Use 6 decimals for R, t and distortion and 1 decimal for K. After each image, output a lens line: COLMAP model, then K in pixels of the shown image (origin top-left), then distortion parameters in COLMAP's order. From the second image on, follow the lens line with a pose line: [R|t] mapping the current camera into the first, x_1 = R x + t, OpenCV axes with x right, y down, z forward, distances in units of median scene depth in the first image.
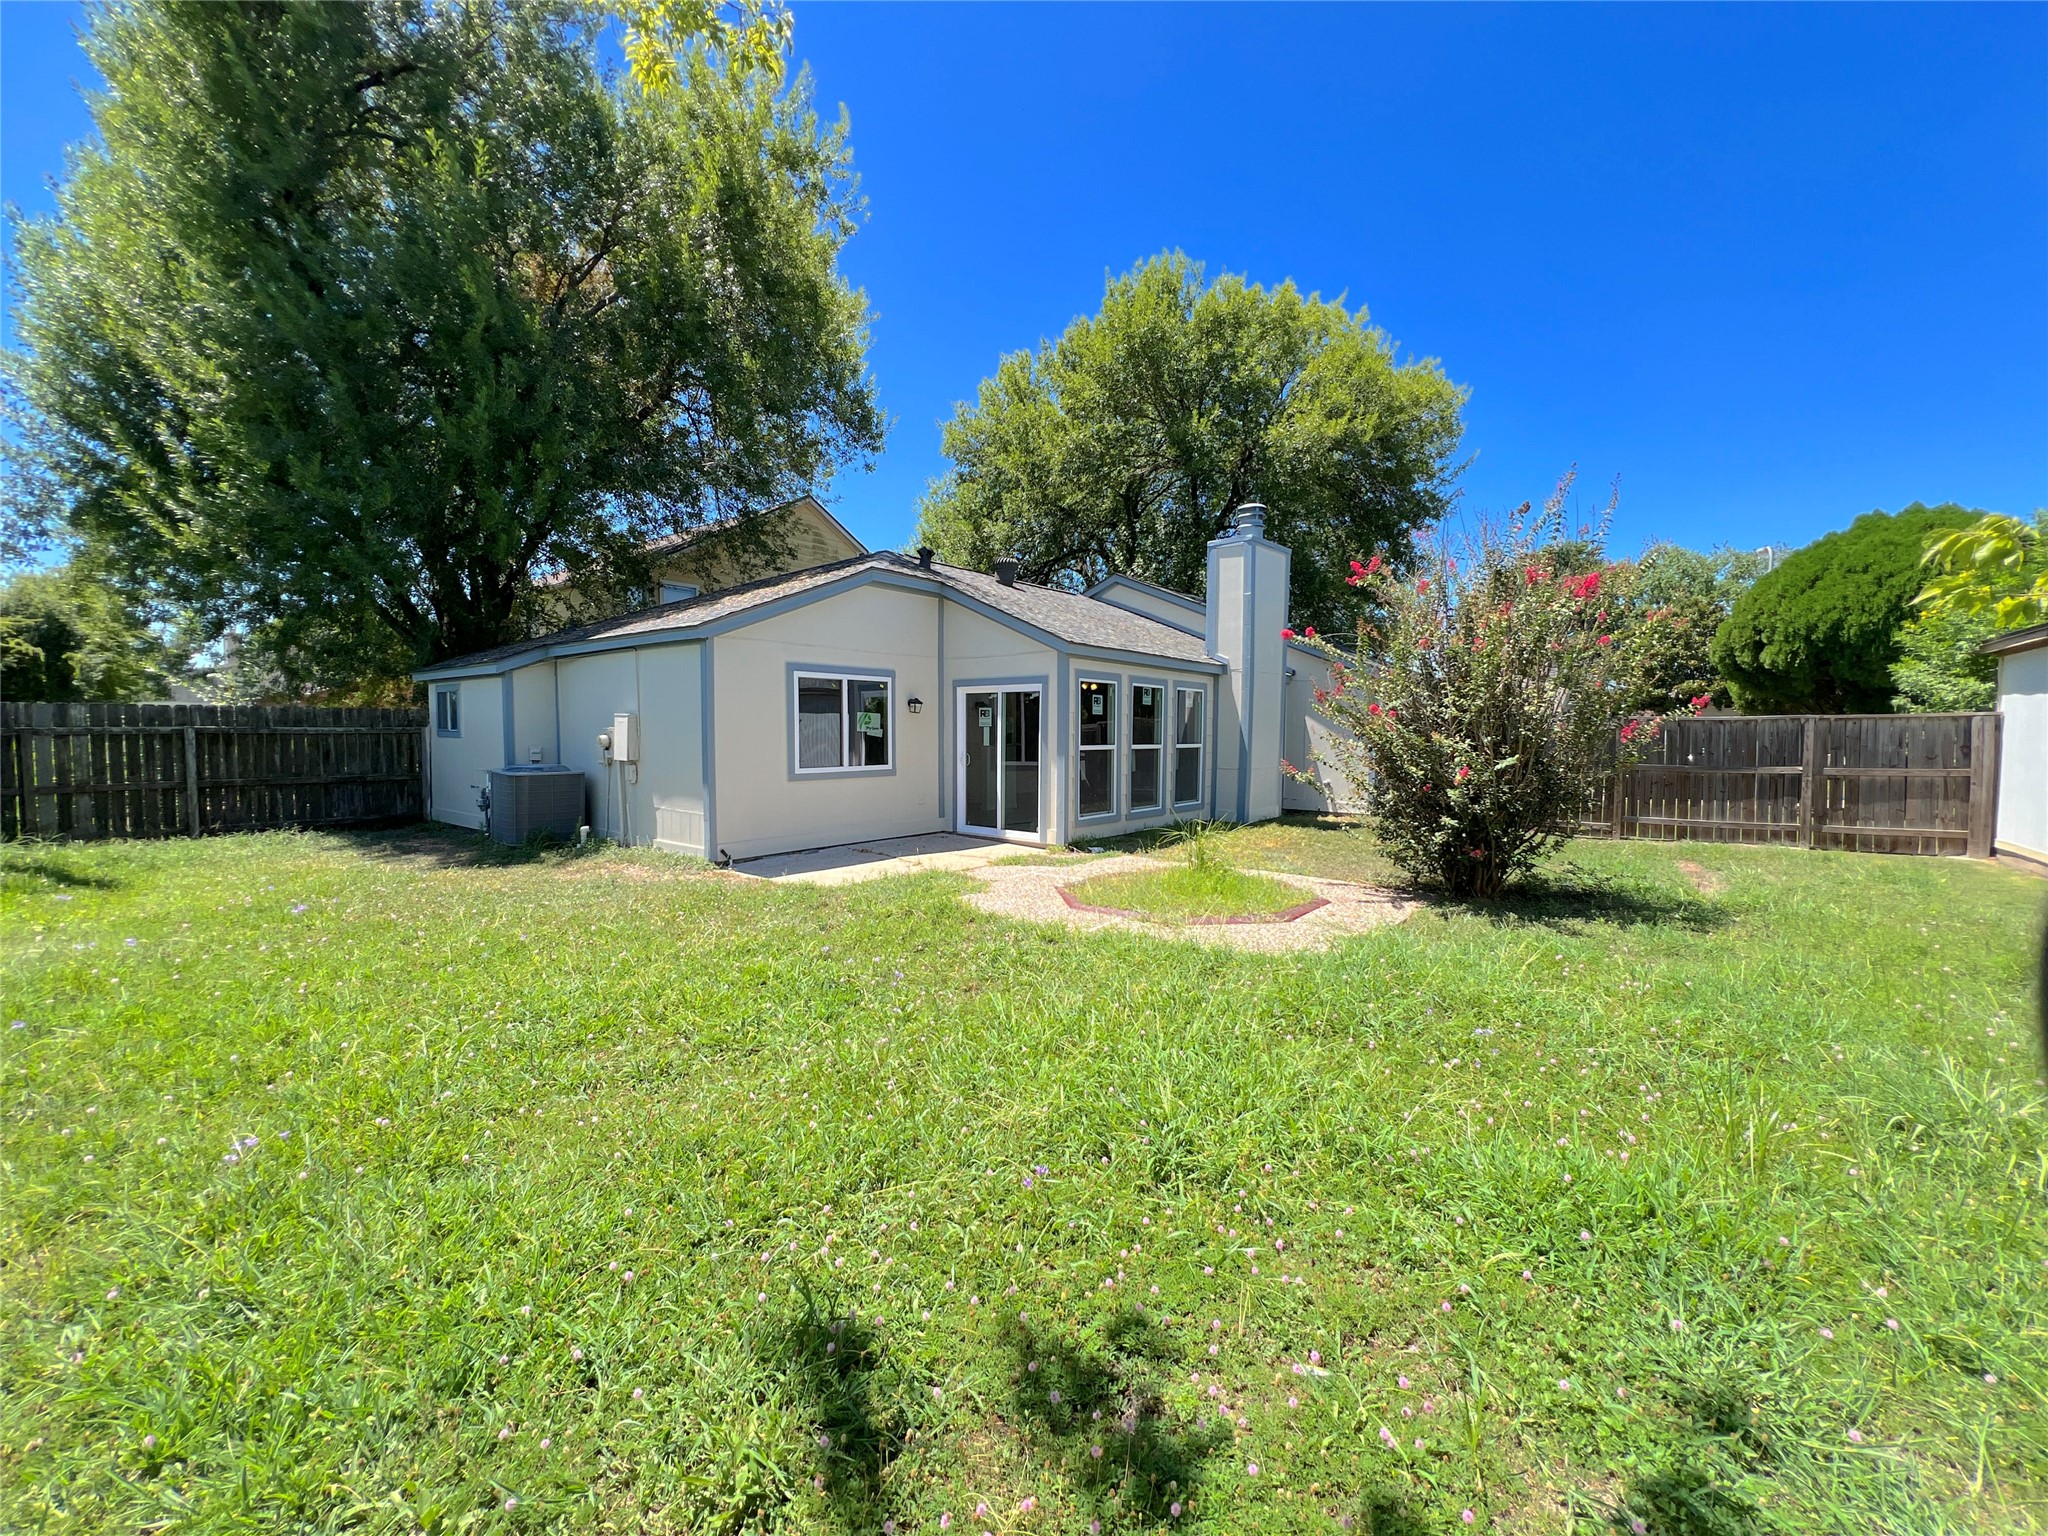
lens RADIAL K [[822.2, 0, 1027.2], [0, 822.2, 772.2], [0, 0, 1]] dist [-0.003665, 0.001223]
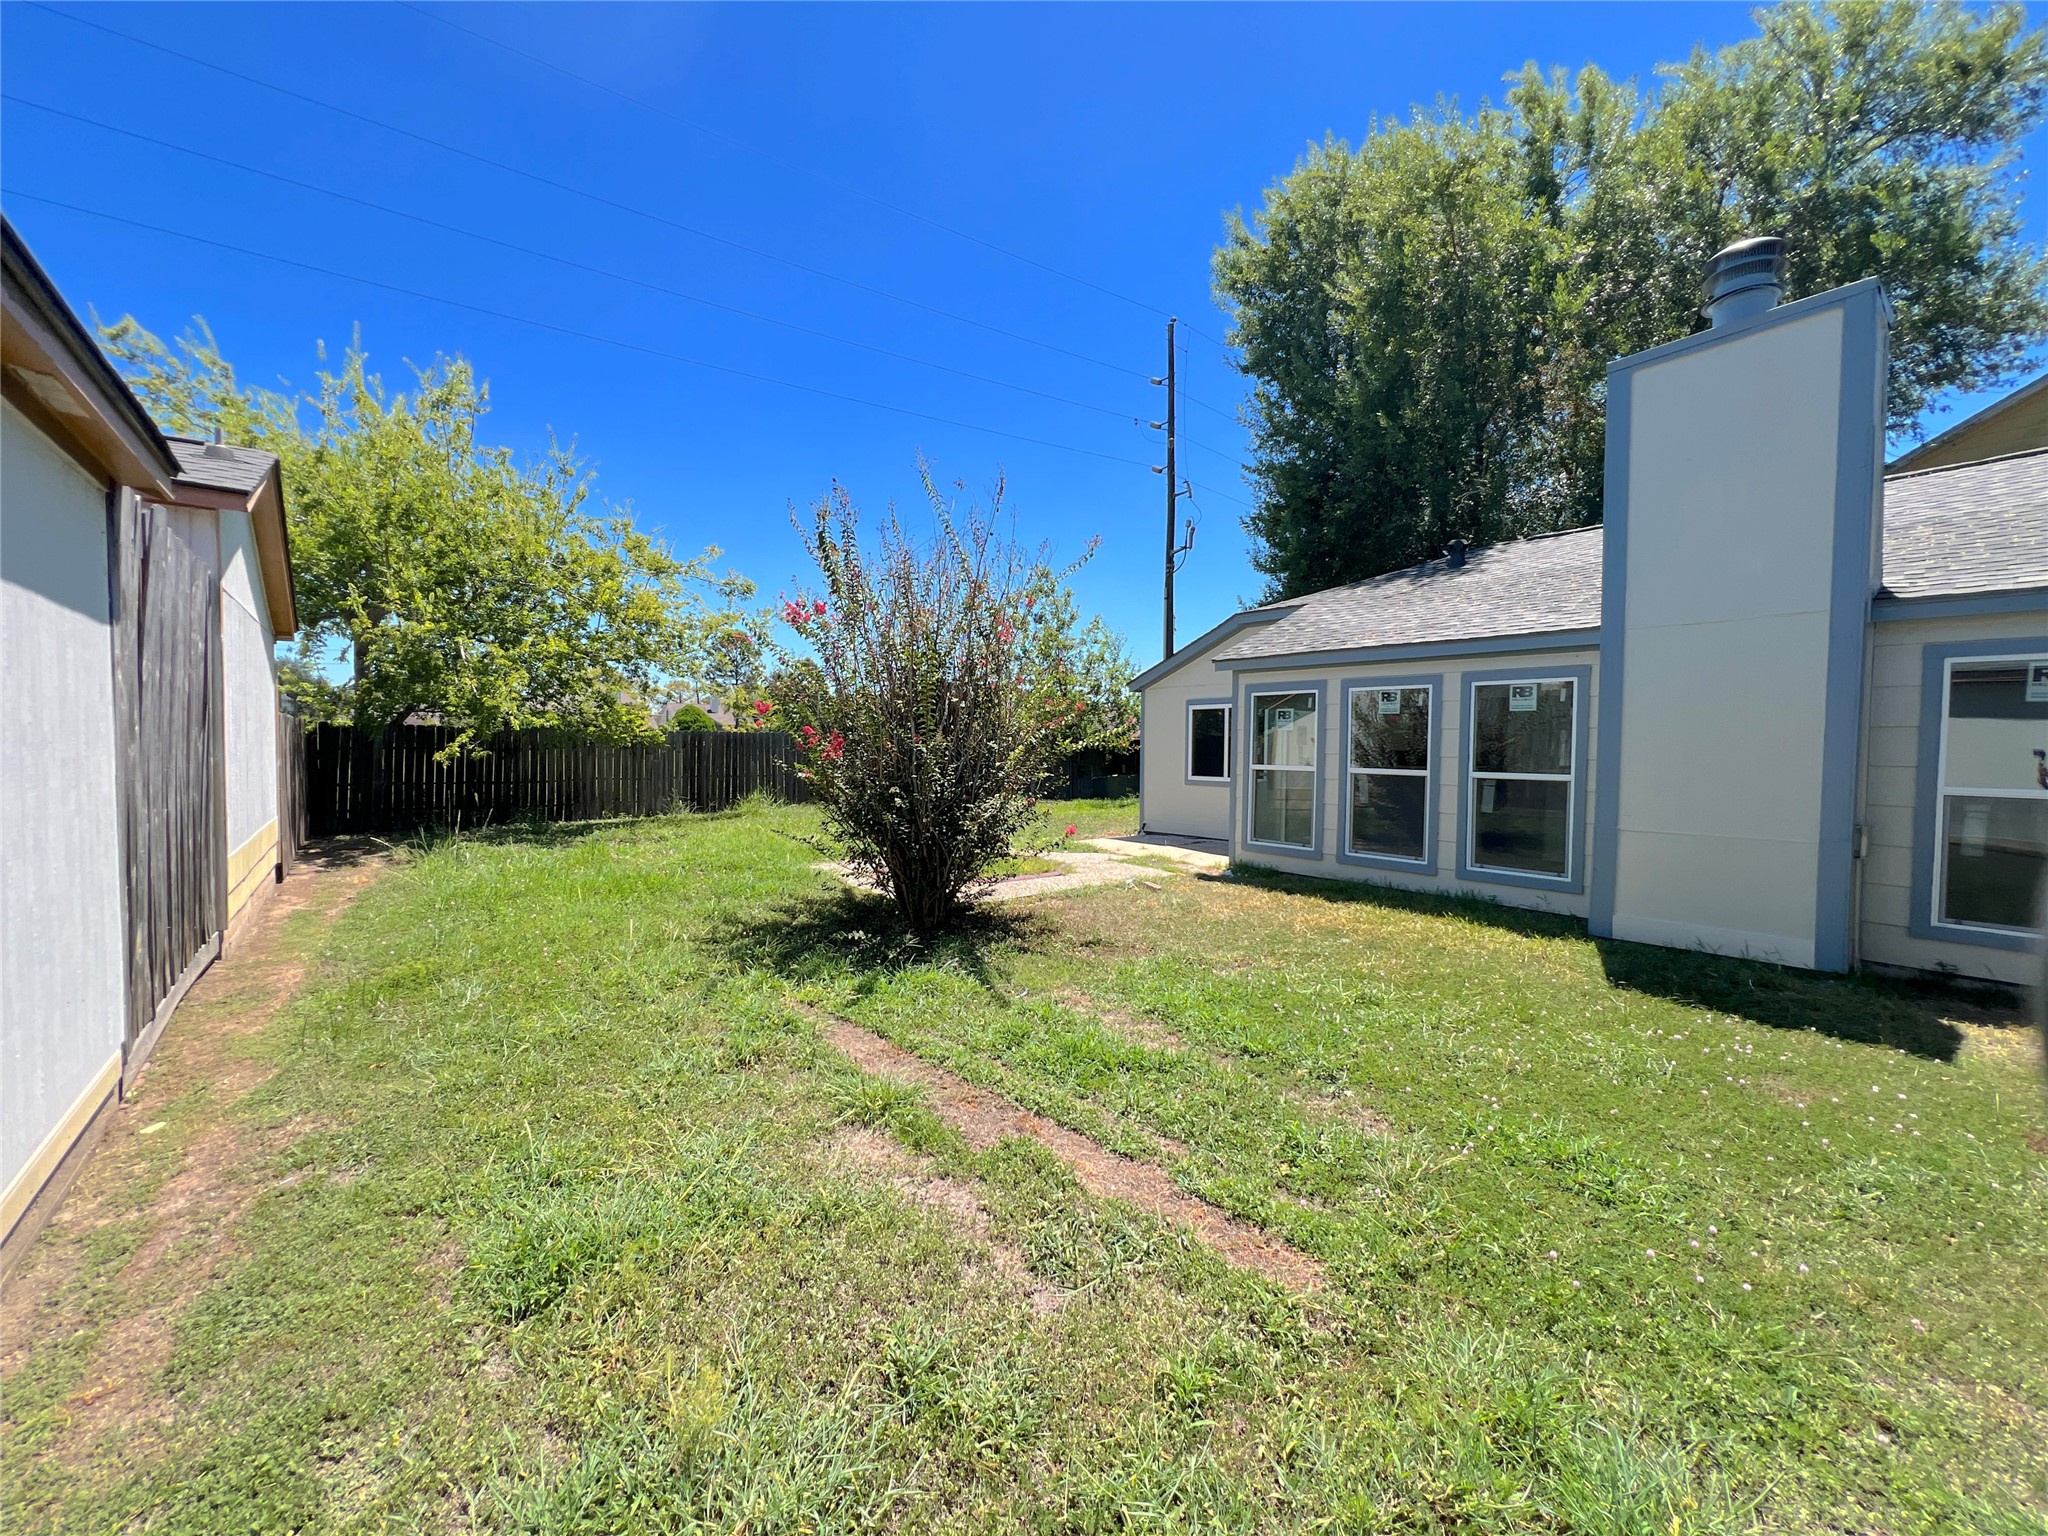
lens RADIAL K [[822.2, 0, 1027.2], [0, 822.2, 772.2], [0, 0, 1]] dist [-0.003665, 0.001223]
pose [[-0.187092, 0.023386, -0.982064, 0.926164], [-0.068786, 0.996951, 0.036845, -0.034713], [0.979931, 0.074446, -0.184913, 0.809711]]
